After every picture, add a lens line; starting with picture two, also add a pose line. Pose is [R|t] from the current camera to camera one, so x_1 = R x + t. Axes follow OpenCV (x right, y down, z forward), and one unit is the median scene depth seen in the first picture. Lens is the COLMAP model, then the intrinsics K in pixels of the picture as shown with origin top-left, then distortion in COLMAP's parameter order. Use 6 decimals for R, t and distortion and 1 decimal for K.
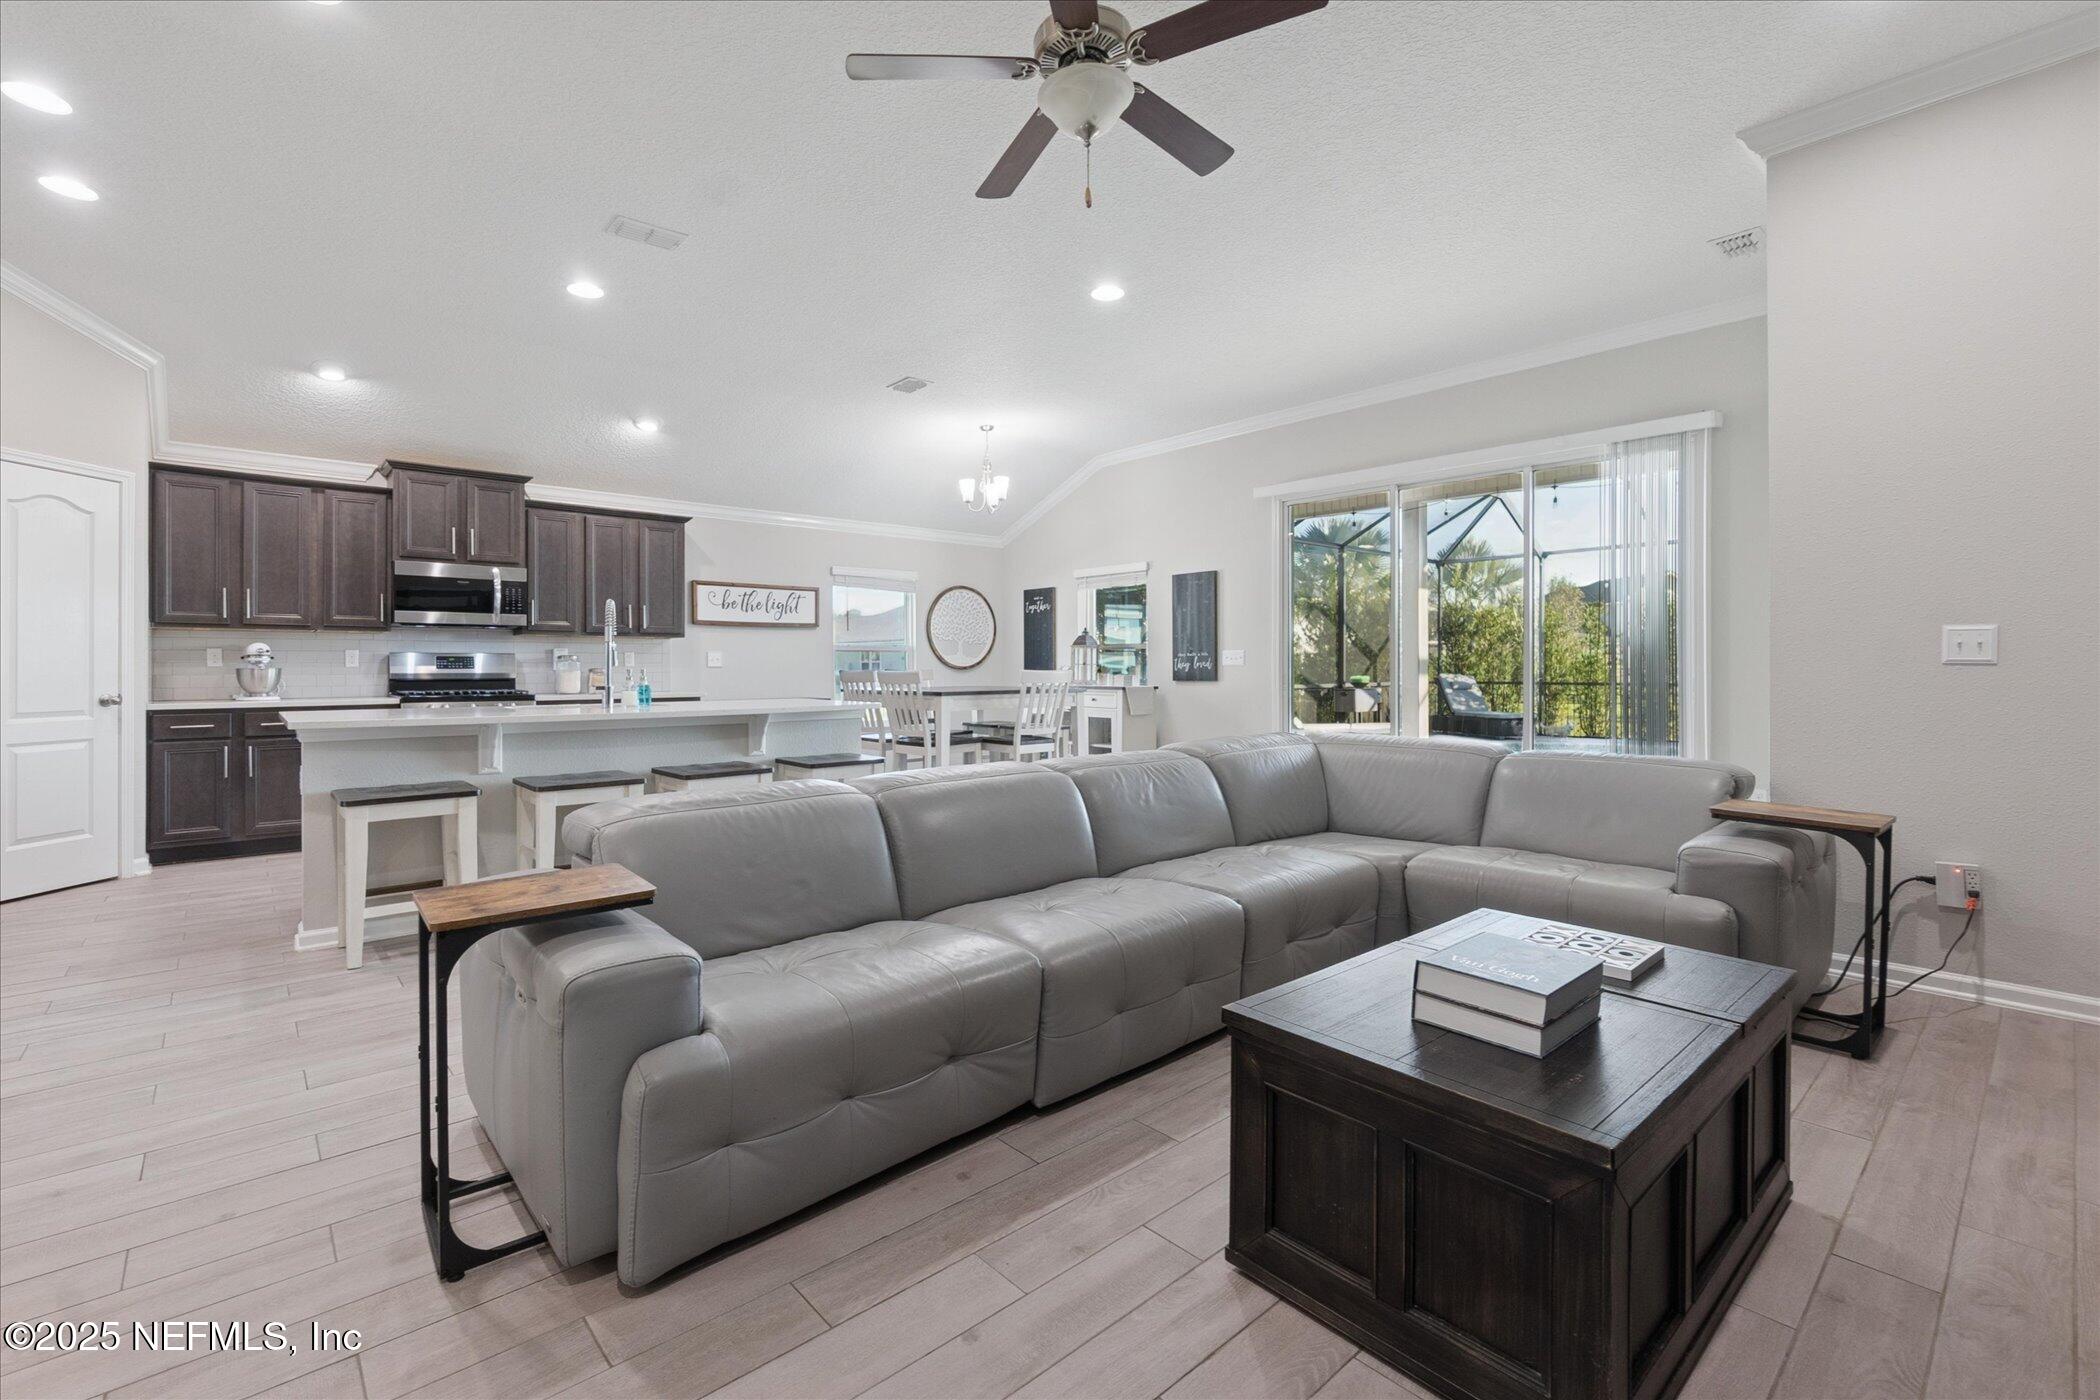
lens RADIAL K [[917.3, 0, 1042.1], [0, 917.3, 662.0], [0, 0, 1]] dist [-0.000540, 0.000298]
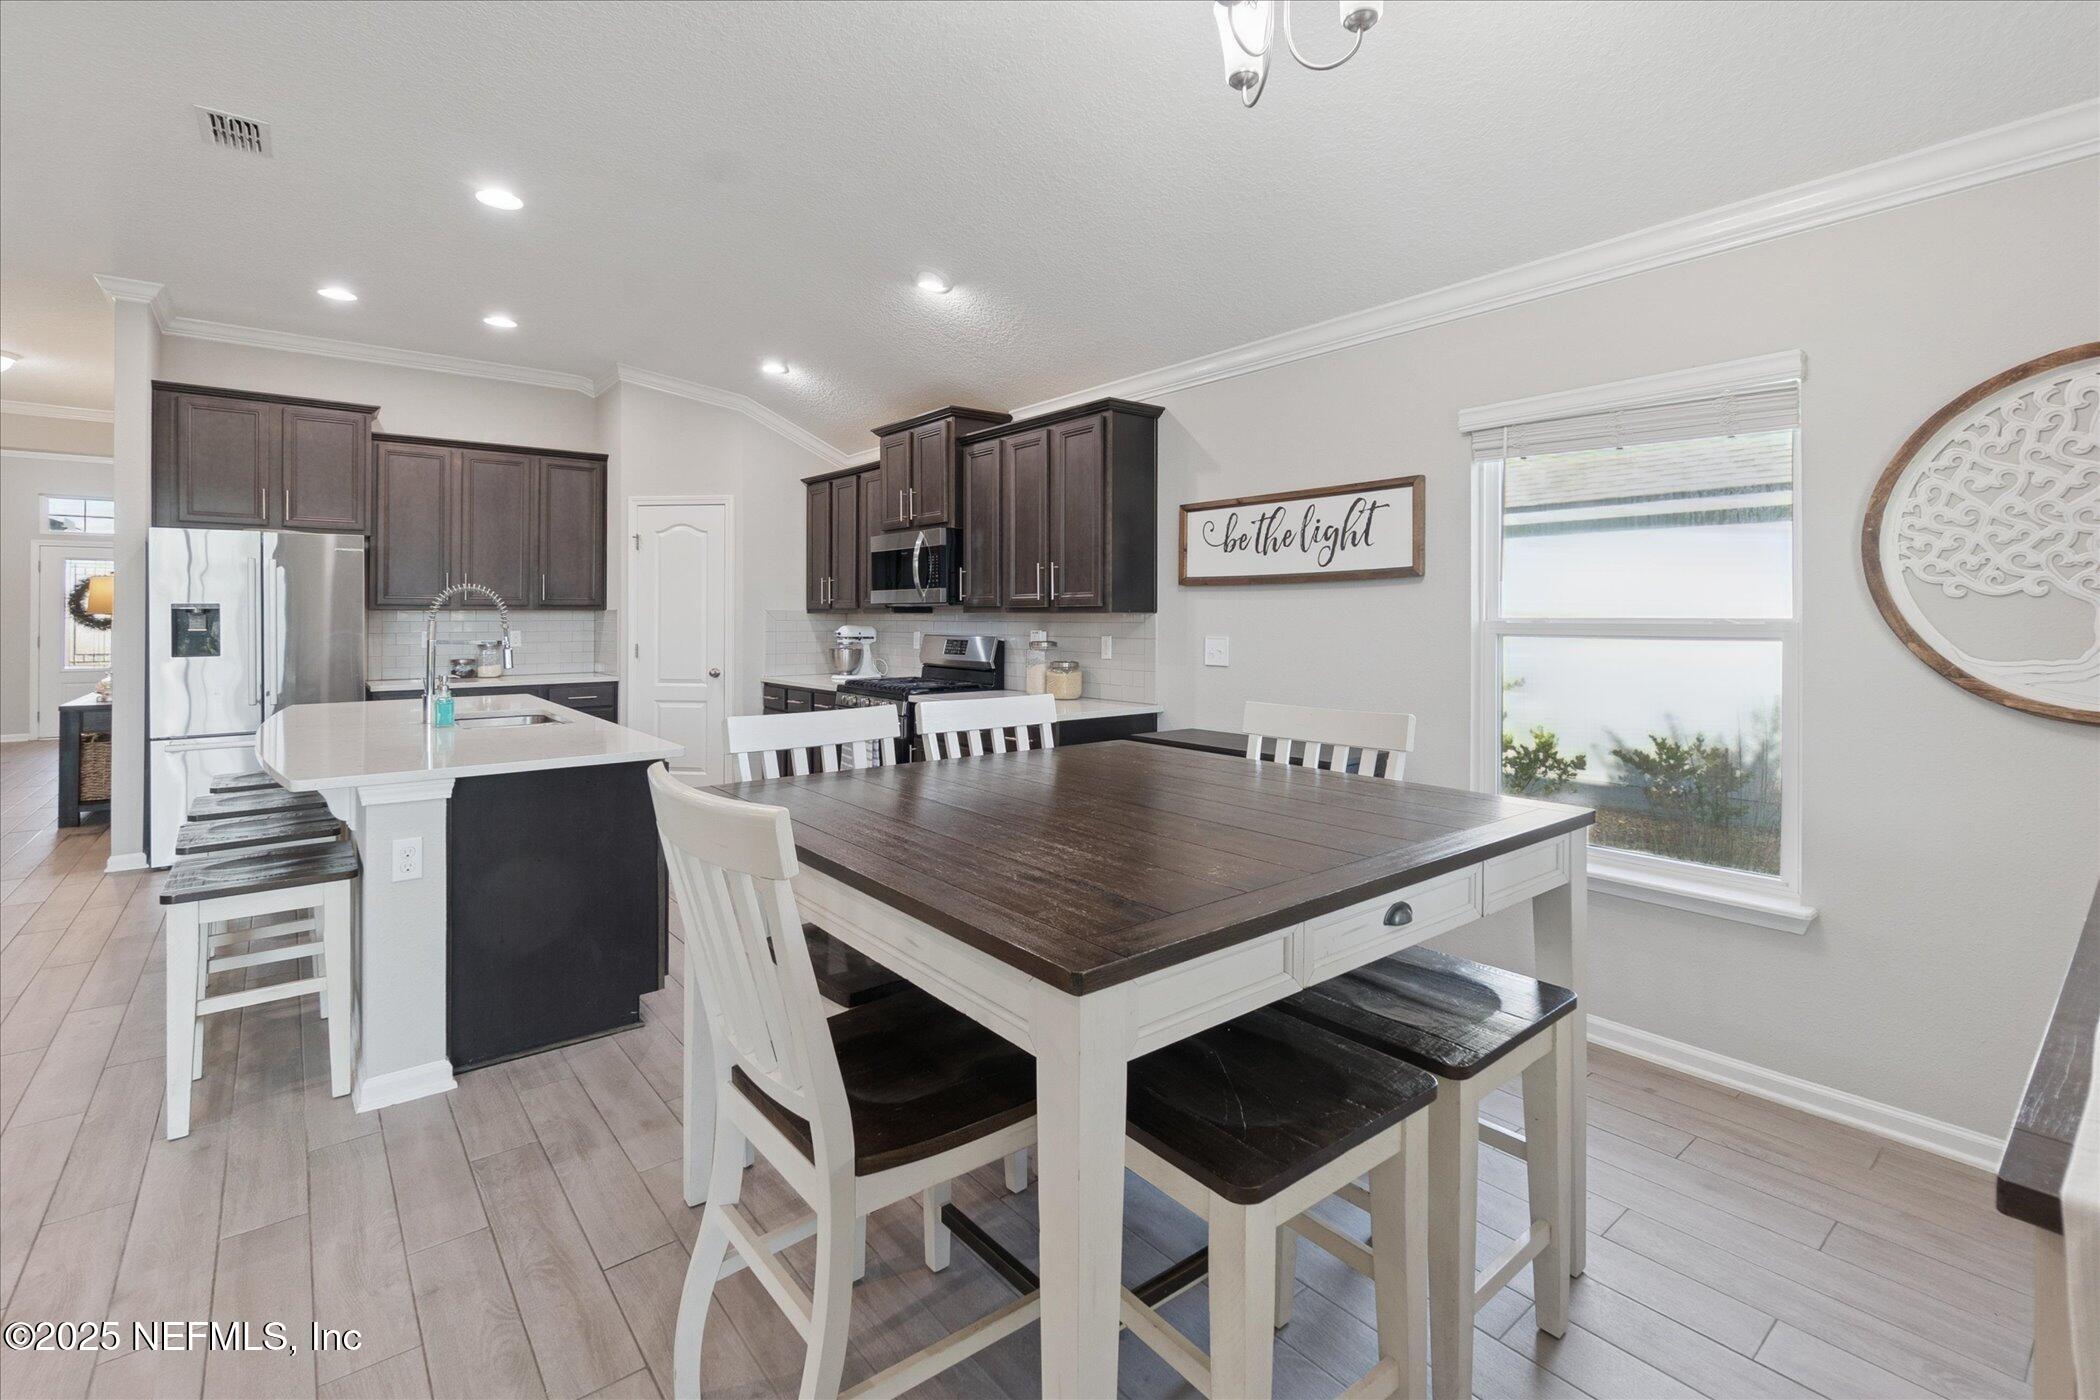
lens RADIAL K [[949.4, 0, 1047.0], [0, 949.4, 614.3], [0, 0, 1]] dist [-0.000195, -0.000179]
pose [[-0.047045, -0.007947, -0.998861, 0.226931], [-0.001953, 0.999967, -0.007864, -0.023399], [0.998891, 0.001581, -0.047059, 1.135102]]
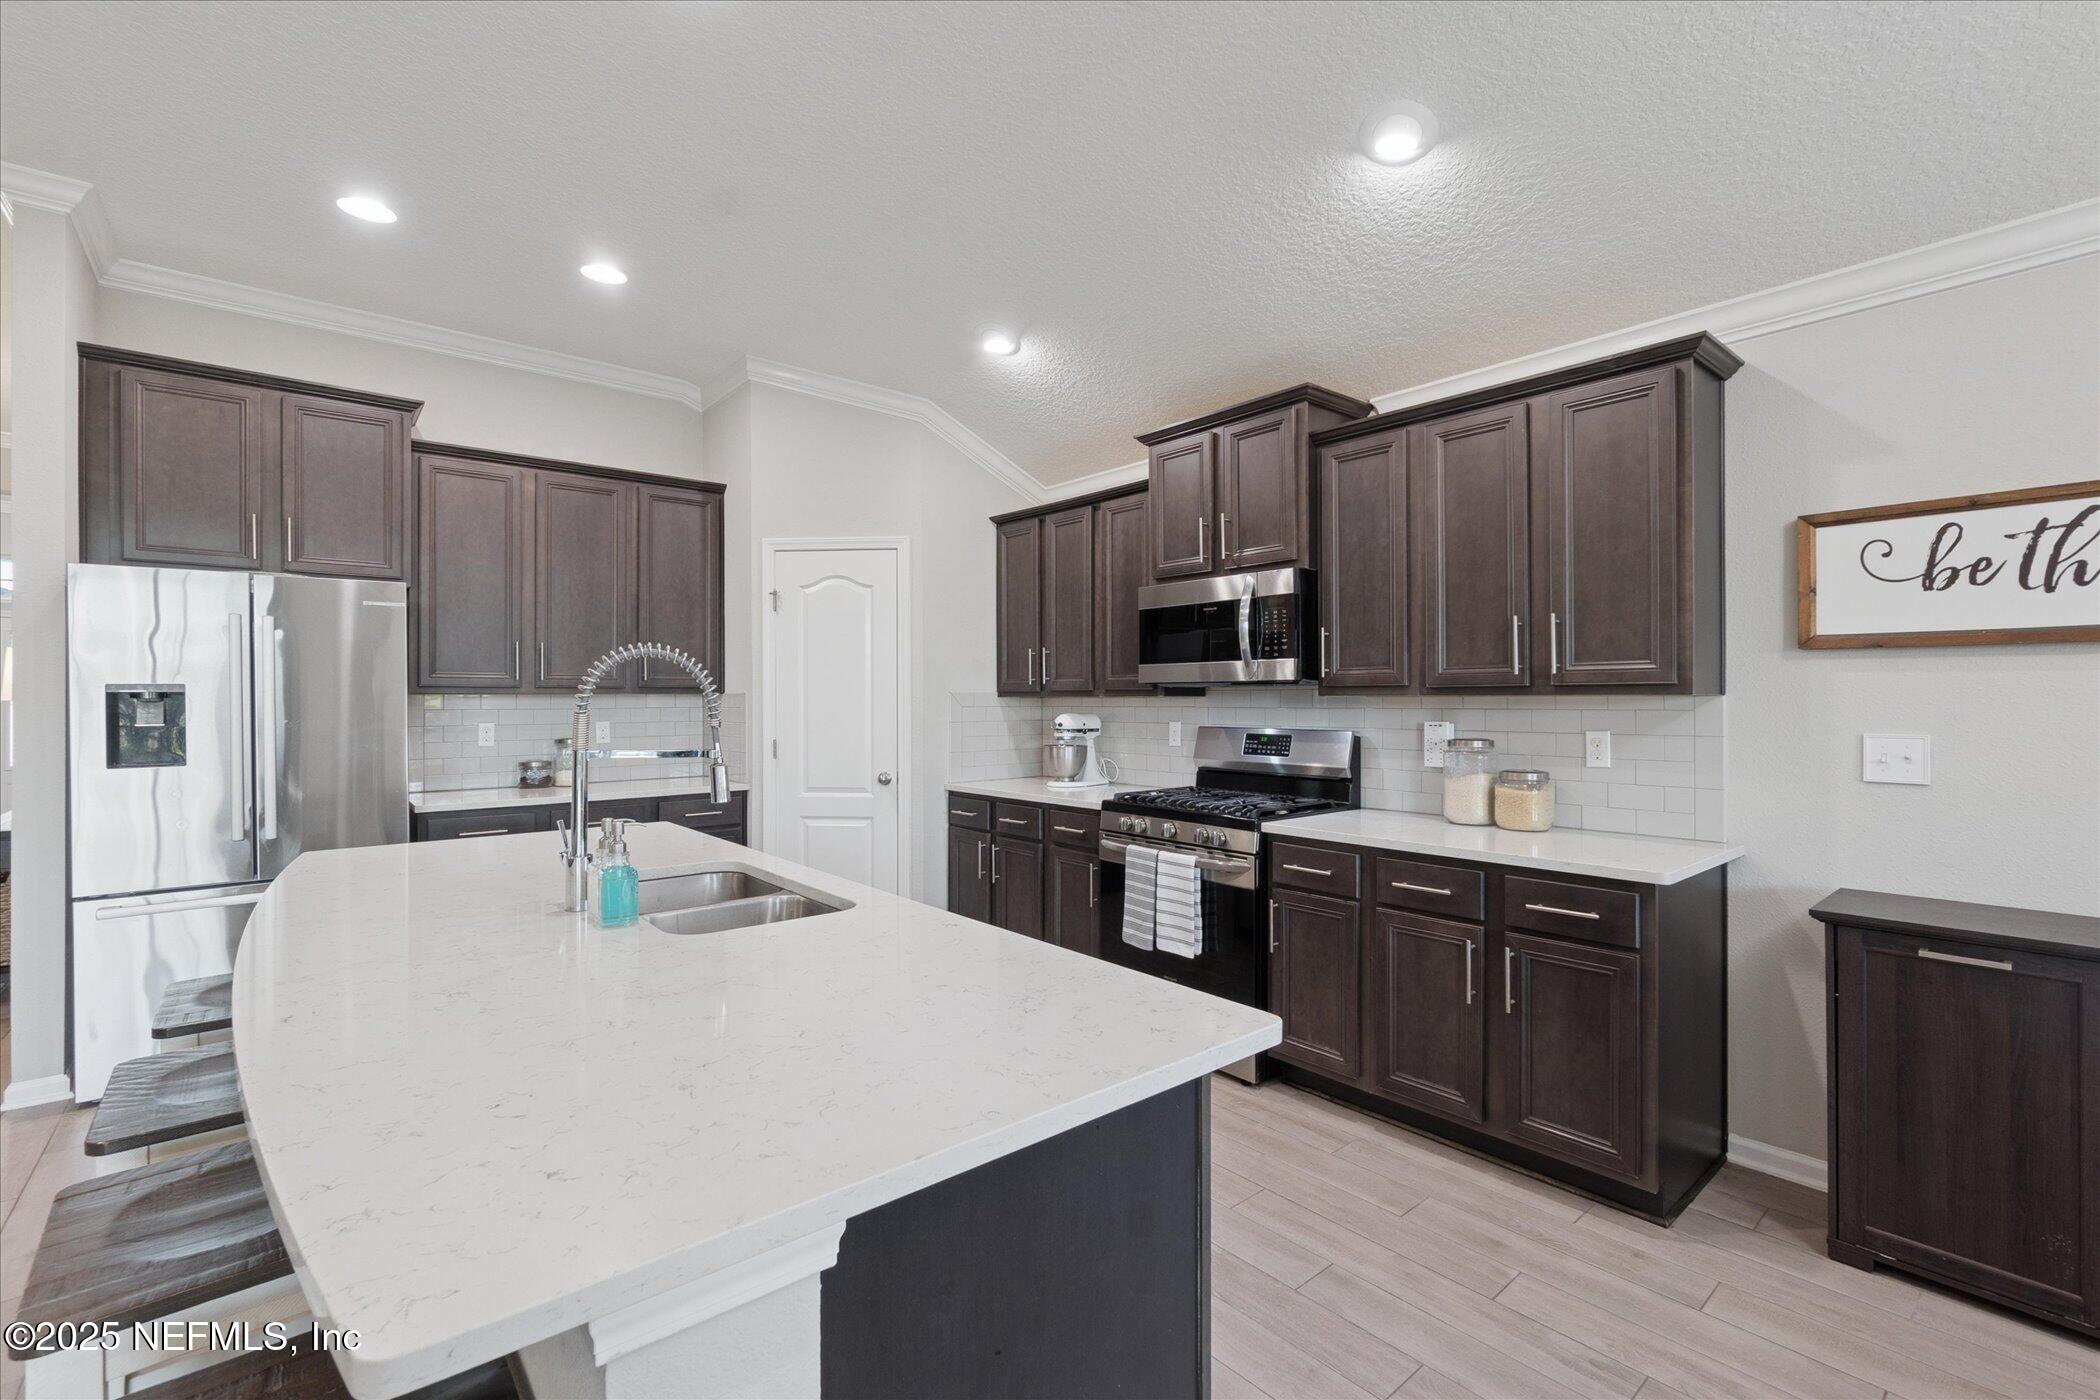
lens RADIAL K [[915.0, 0, 1050.0], [0, 915.0, 700.0], [0, 0, 1]] dist [-0.001166, -0.000077]
pose [[-0.024574, -0.005526, -0.999683, -0.053101], [0.000403, 0.999985, -0.005538, -0.025689], [0.999698, -0.000539, -0.024571, 0.884741]]
